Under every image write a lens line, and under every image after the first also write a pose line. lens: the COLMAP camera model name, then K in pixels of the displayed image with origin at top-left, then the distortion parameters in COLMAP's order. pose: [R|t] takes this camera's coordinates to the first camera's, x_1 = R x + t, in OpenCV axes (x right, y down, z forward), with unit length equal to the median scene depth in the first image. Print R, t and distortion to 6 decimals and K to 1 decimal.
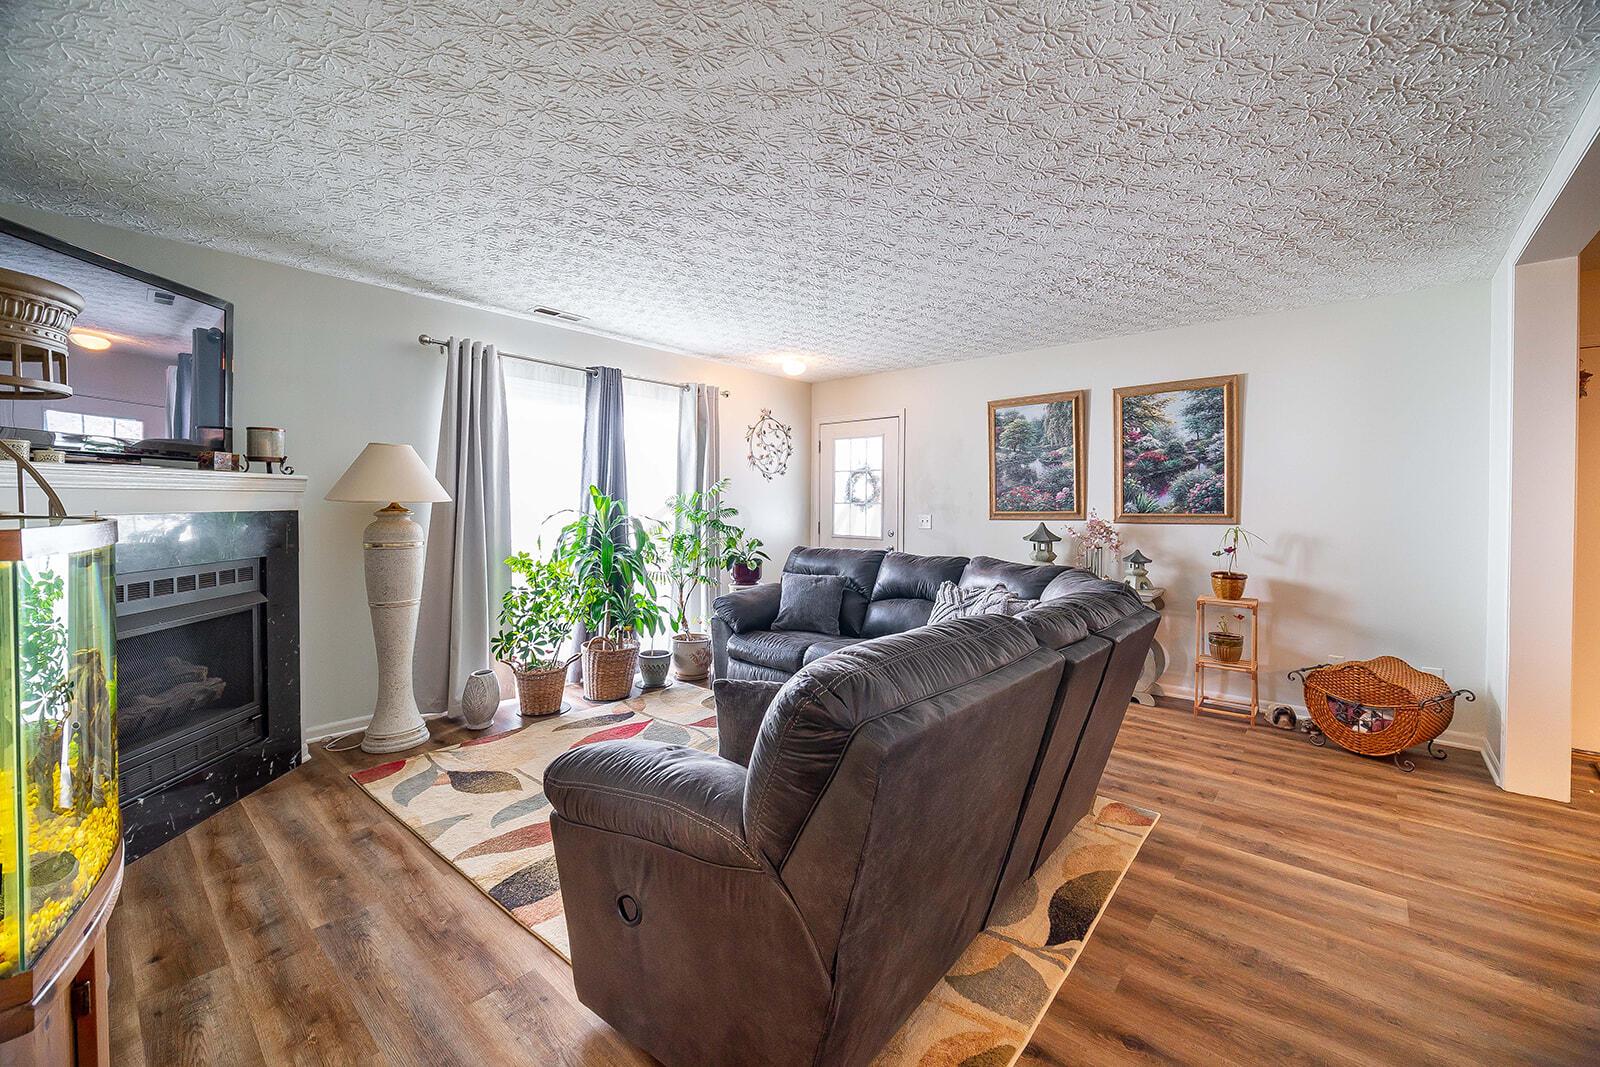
lens RADIAL K [[637.0, 0, 814.6], [0, 637.0, 521.7], [0, 0, 1]] dist [-0.003517, -0.000606]
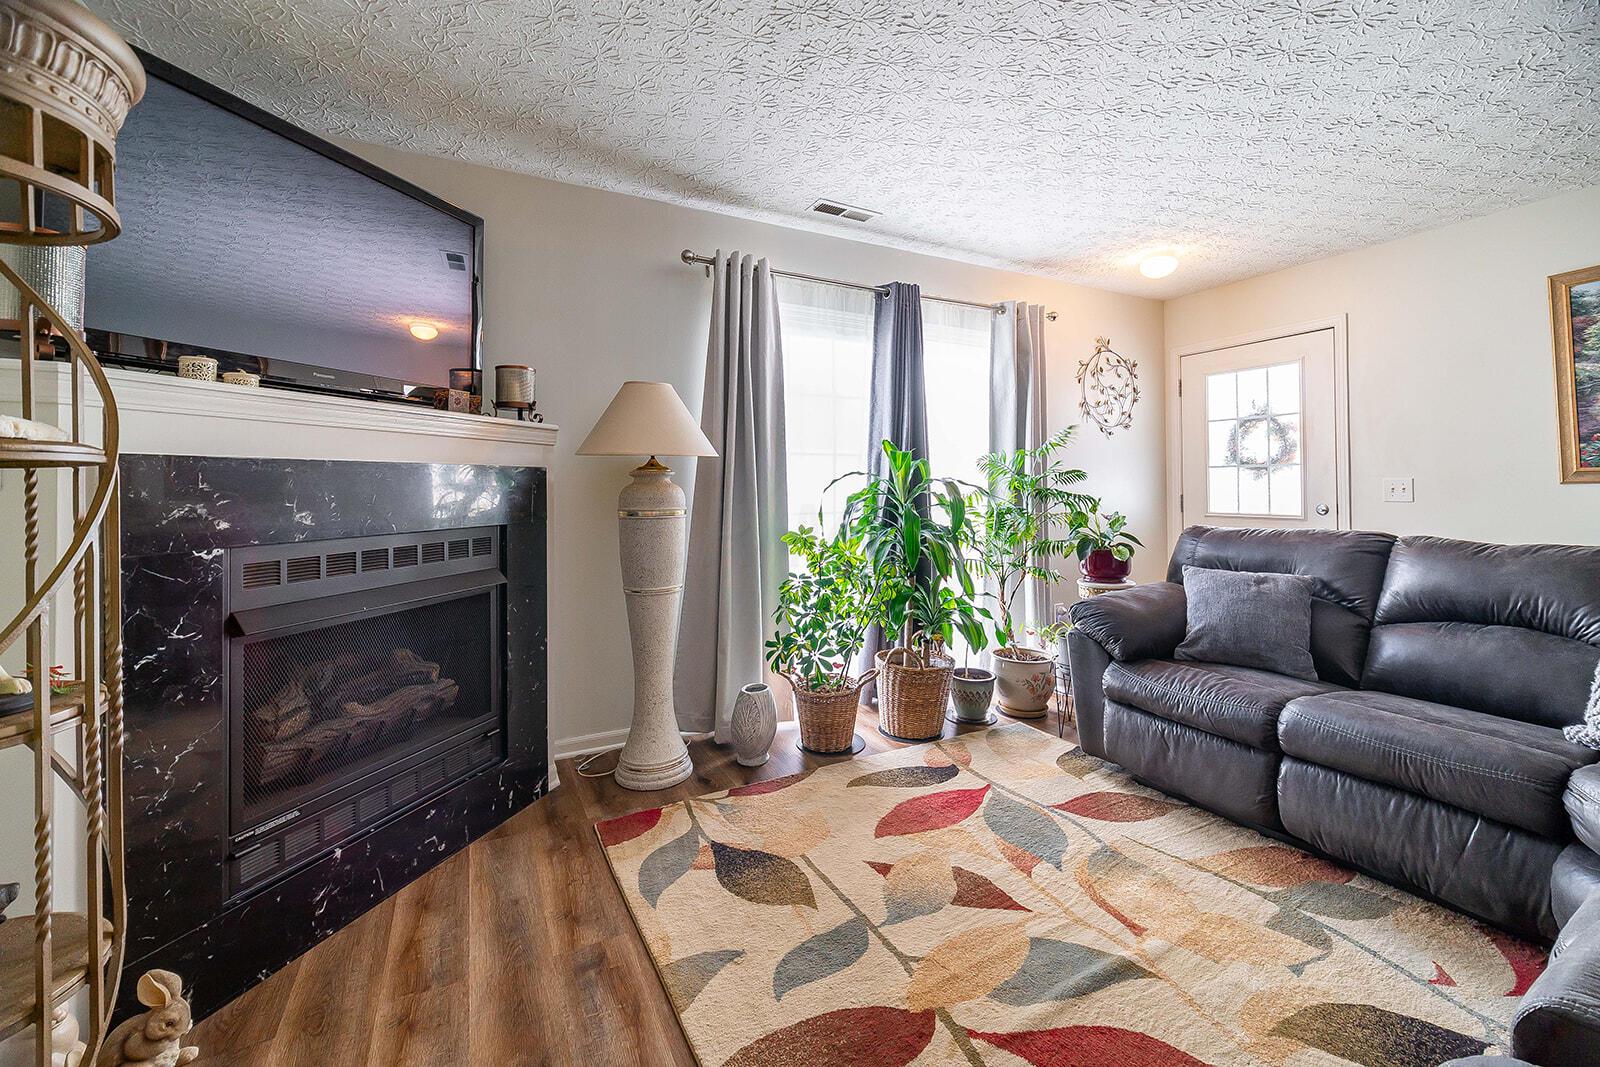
lens RADIAL K [[647.0, 0, 811.6], [0, 647.0, 532.6], [0, 0, 1]] dist [-0.000716, -0.000181]
pose [[0.926990, 0.015258, -0.374775, -0.167019], [-0.001404, 0.999306, 0.037213, 0.026249], [0.375083, -0.033970, 0.926369, 0.306563]]
